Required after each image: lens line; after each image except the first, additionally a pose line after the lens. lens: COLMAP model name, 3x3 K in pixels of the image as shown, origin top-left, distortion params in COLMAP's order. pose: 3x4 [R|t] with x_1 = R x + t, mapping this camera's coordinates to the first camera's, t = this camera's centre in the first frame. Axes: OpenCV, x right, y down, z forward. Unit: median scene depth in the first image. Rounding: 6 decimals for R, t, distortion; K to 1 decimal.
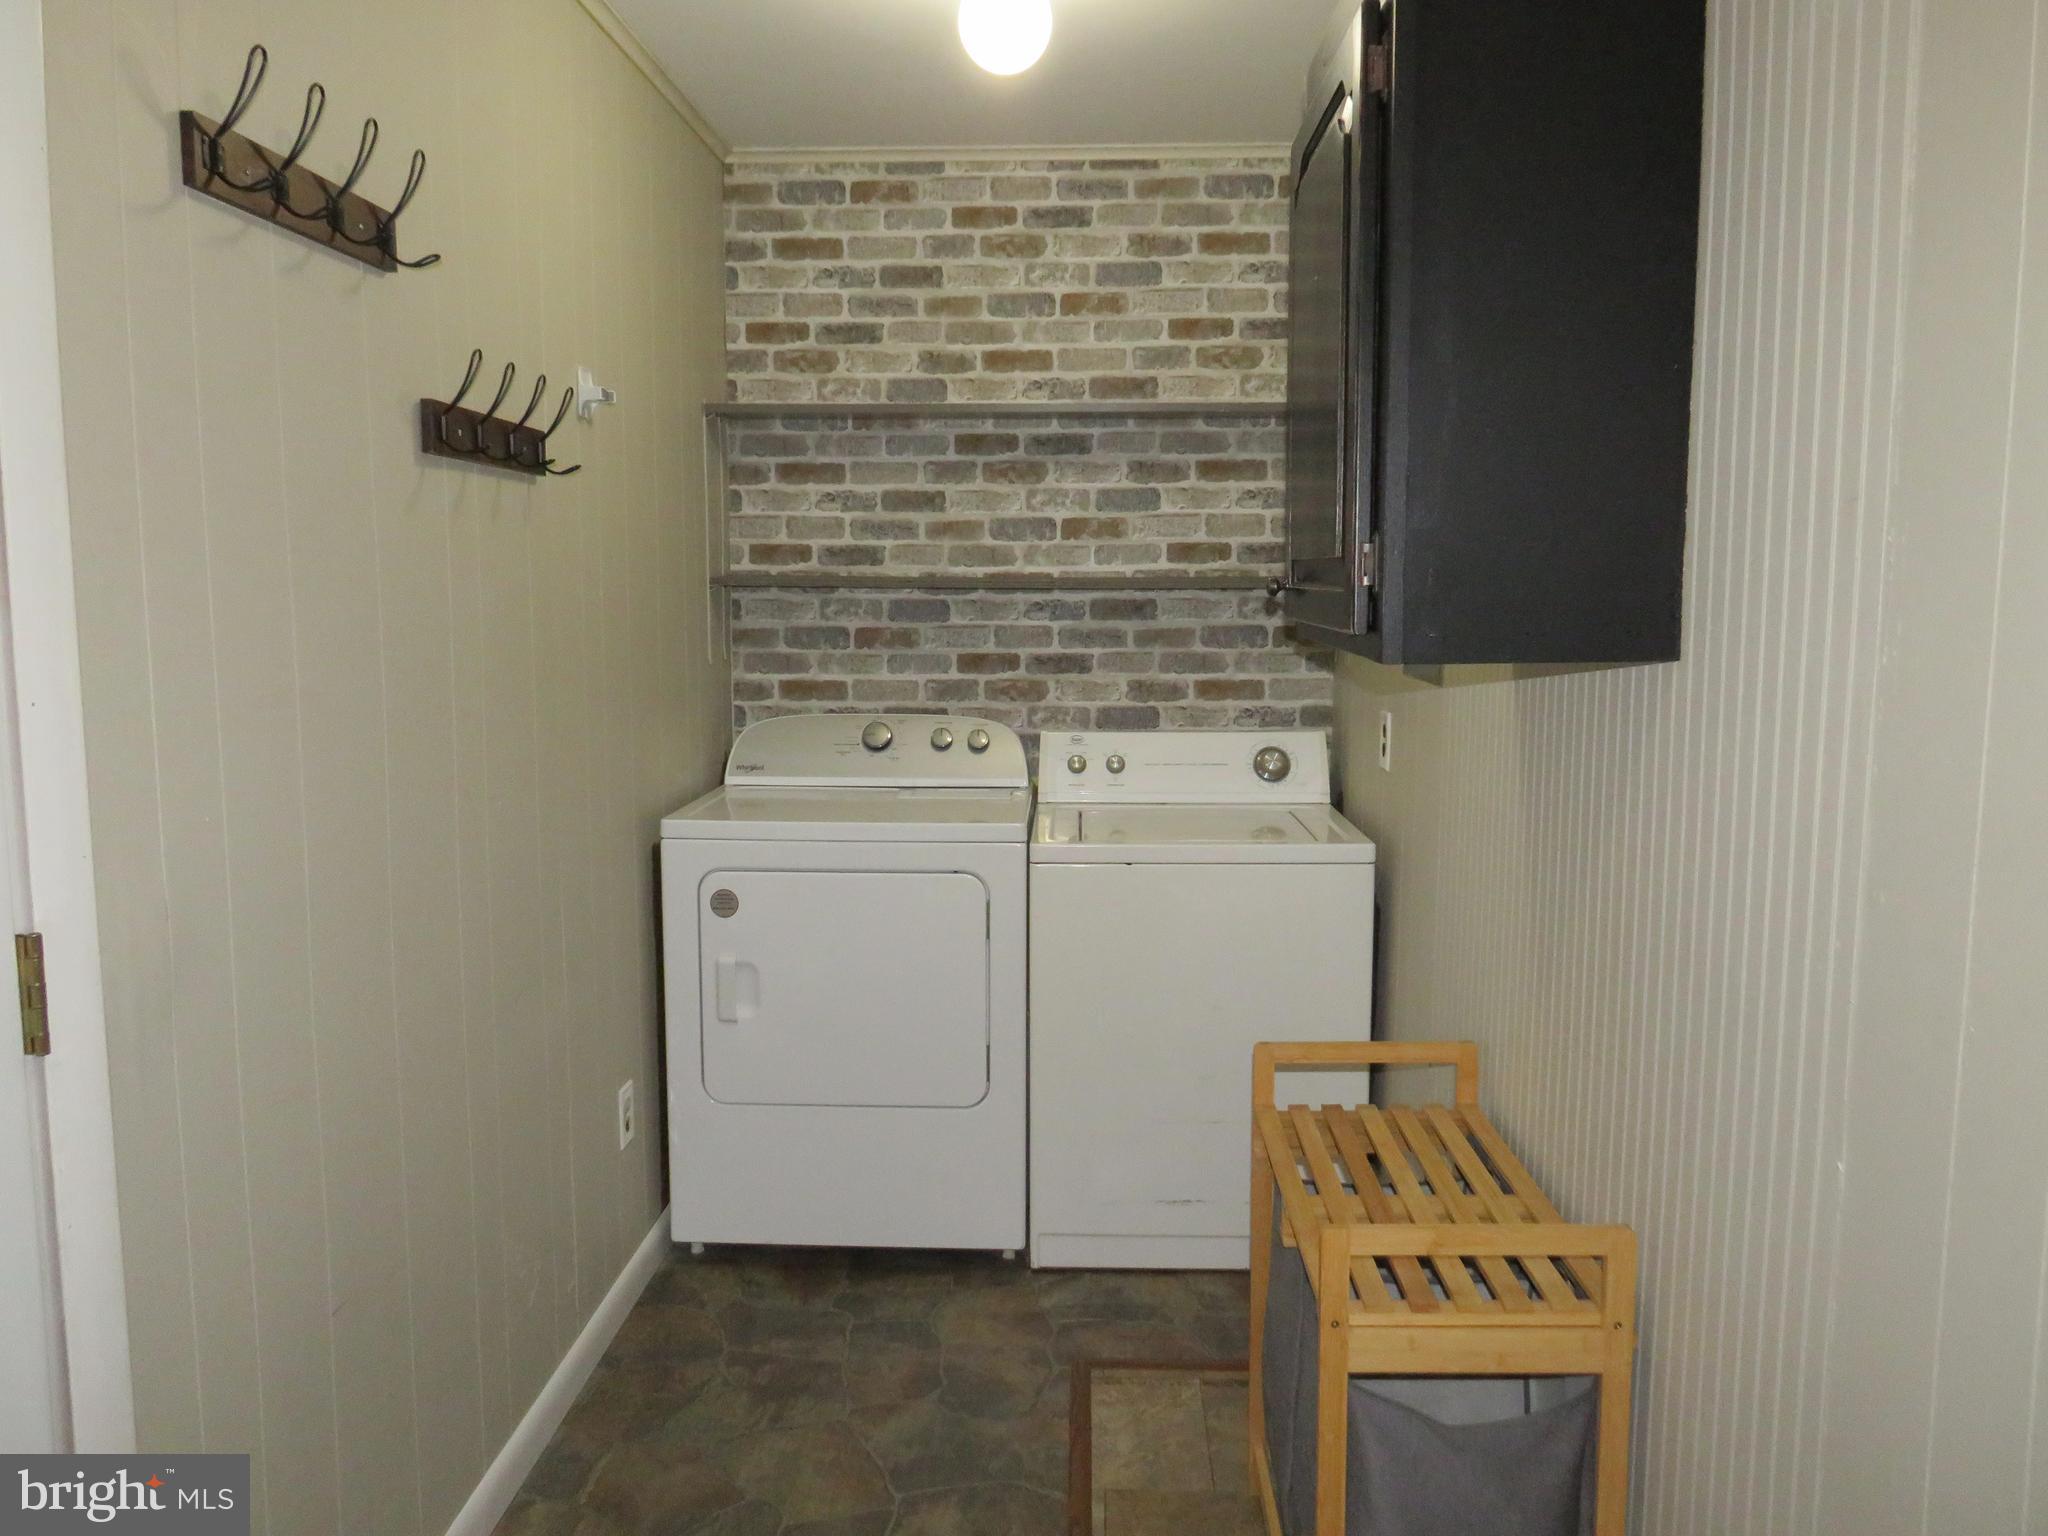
lens RADIAL K [[1446.3, 0, 1024.8], [0, 1446.3, 761.9], [0, 0, 1]] dist [-0.030641, 0.003390]
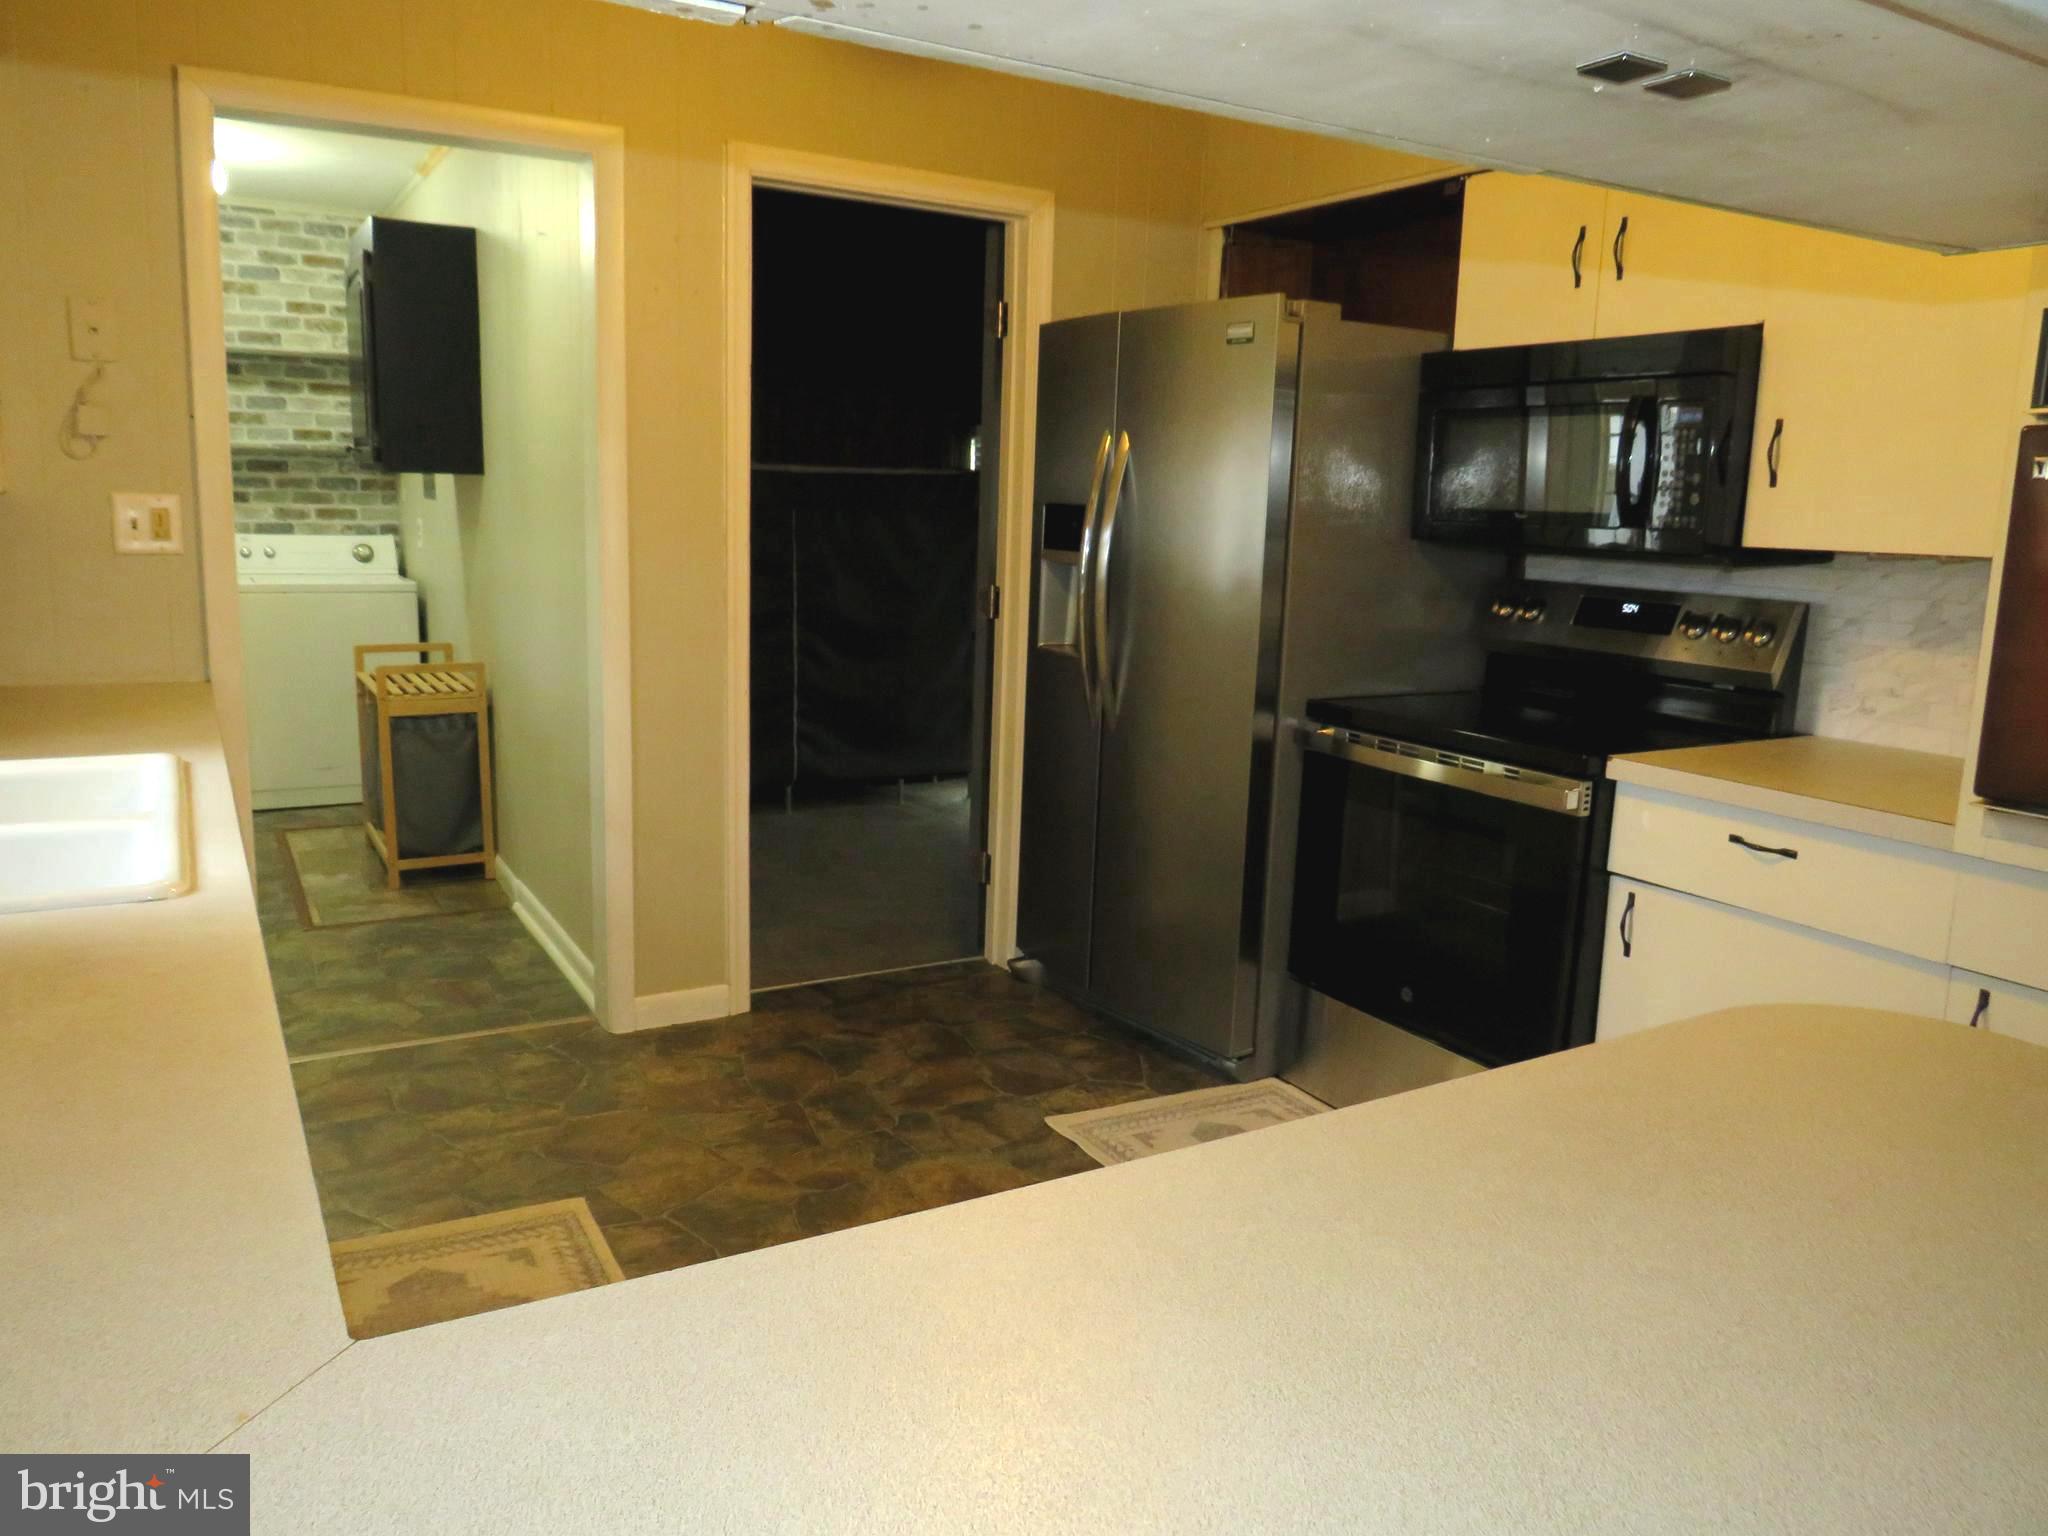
lens RADIAL K [[1446.3, 0, 1024.8], [0, 1446.3, 761.9], [0, 0, 1]] dist [-0.030641, 0.003390]
pose [[0.840035, -0.070512, 0.537931, -0.120619], [0.033792, 0.996393, 0.077838, 0.148020], [-0.541480, -0.047209, 0.839387, -0.975526]]
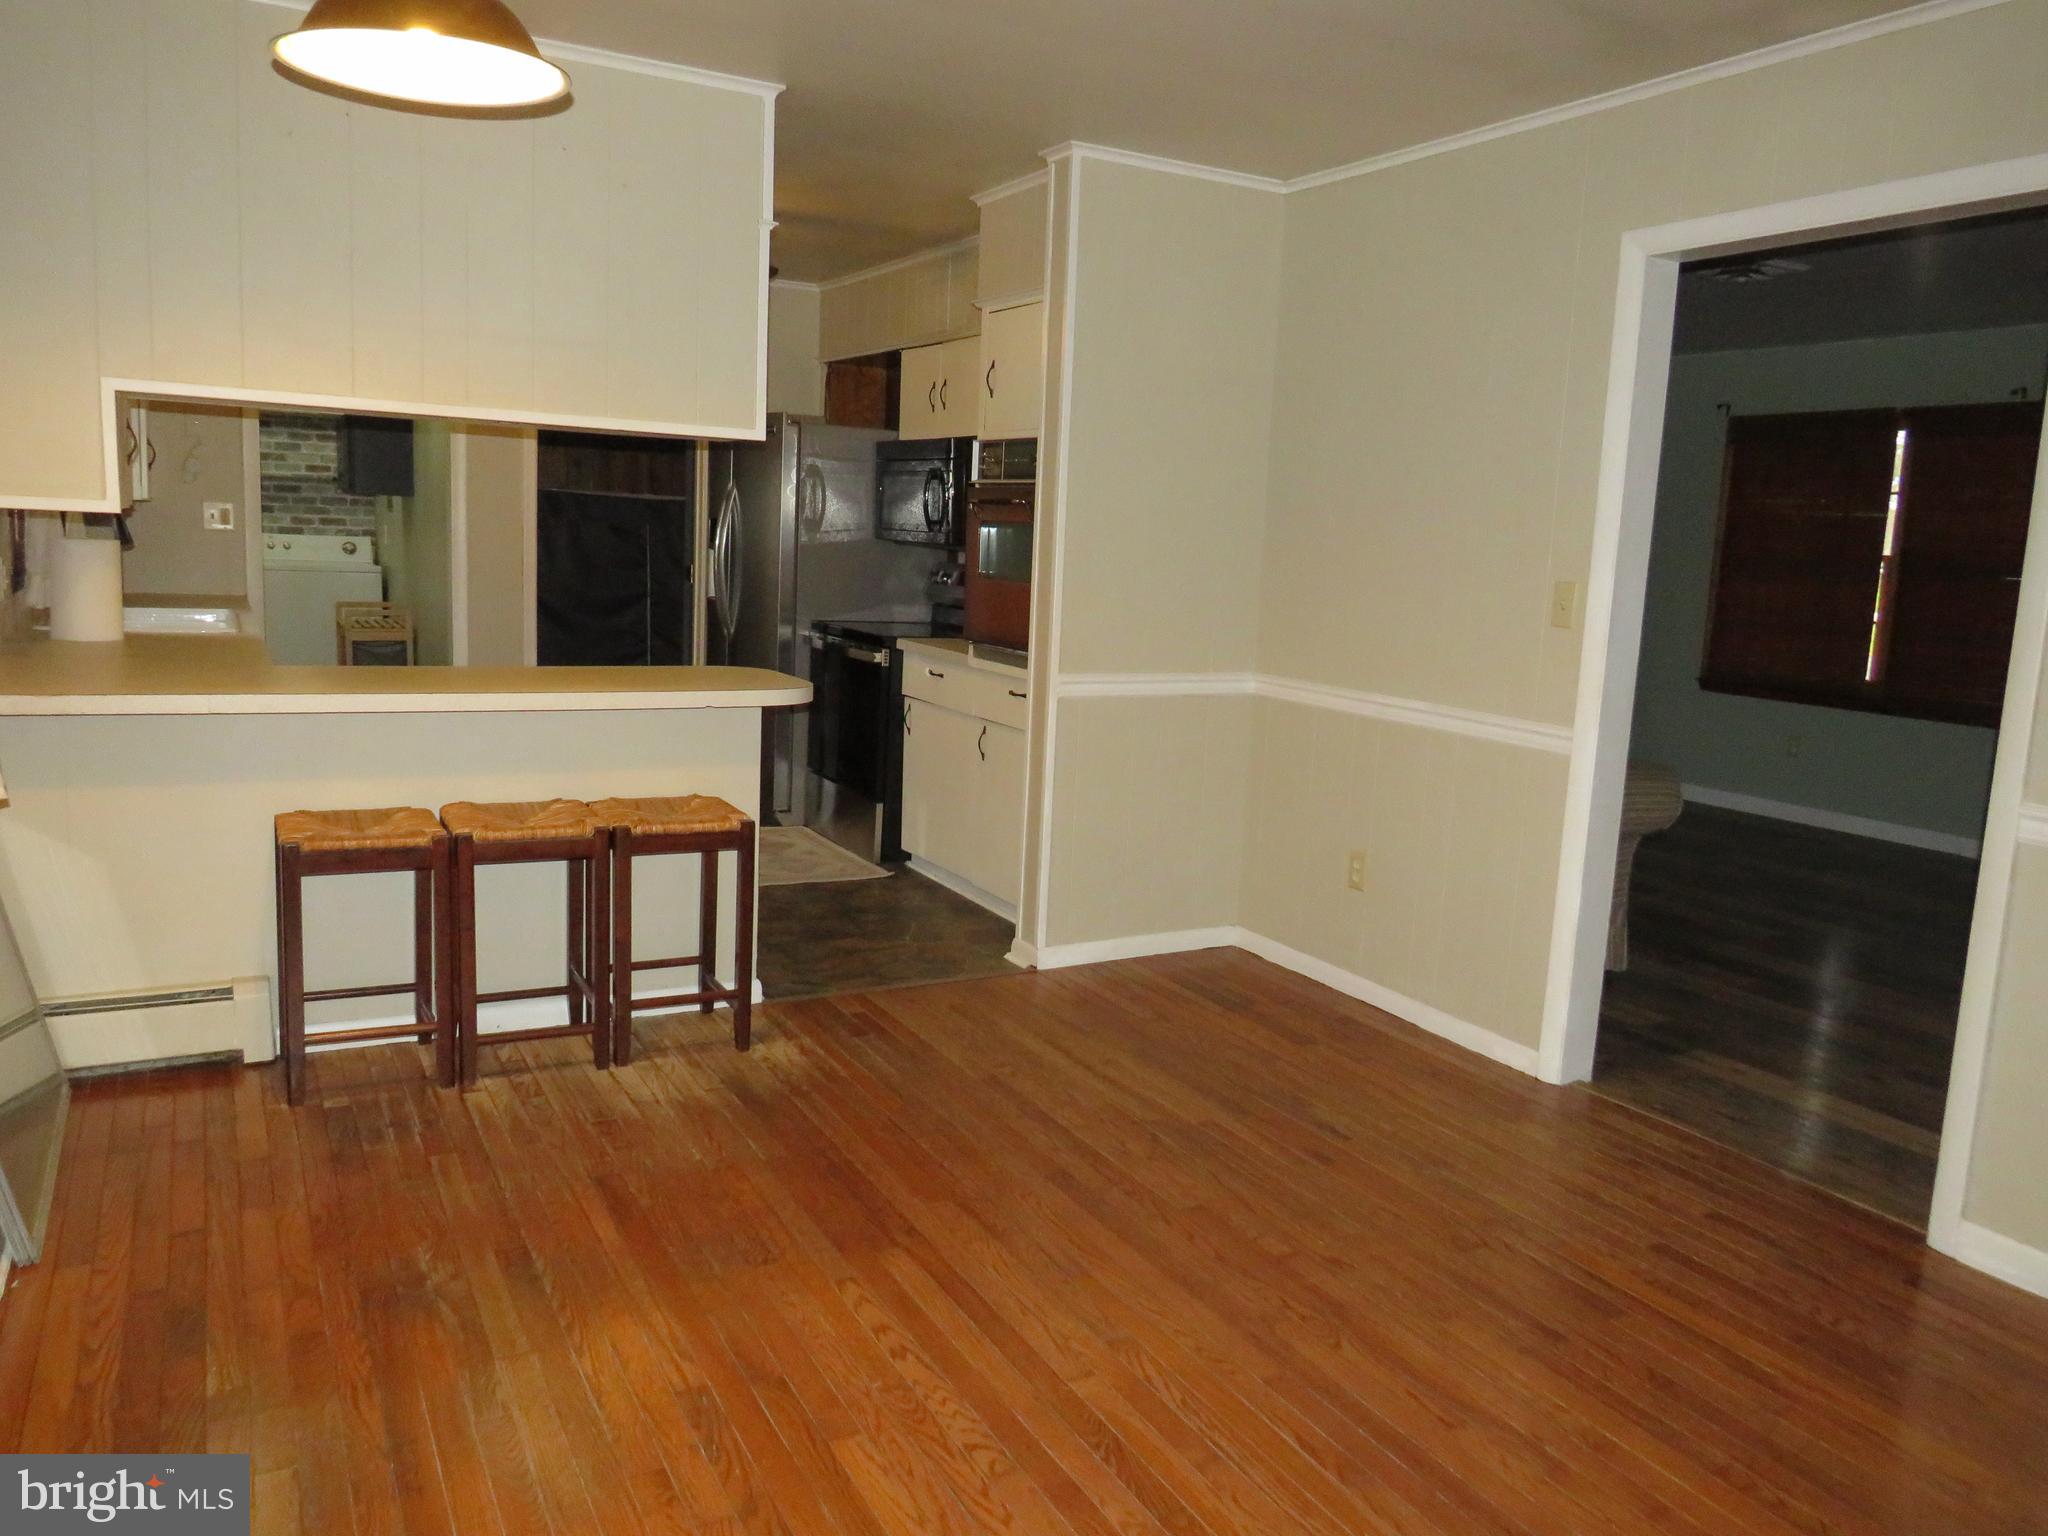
lens RADIAL K [[1454.9, 0, 1030.9], [0, 1454.9, 748.9], [0, 0, 1]] dist [-0.030331, 0.004066]
pose [[0.848811, -0.035262, 0.527519, -0.184151], [0.013523, 0.998895, 0.045013, 0.266893], [-0.528524, -0.031074, 0.848350, -1.951027]]
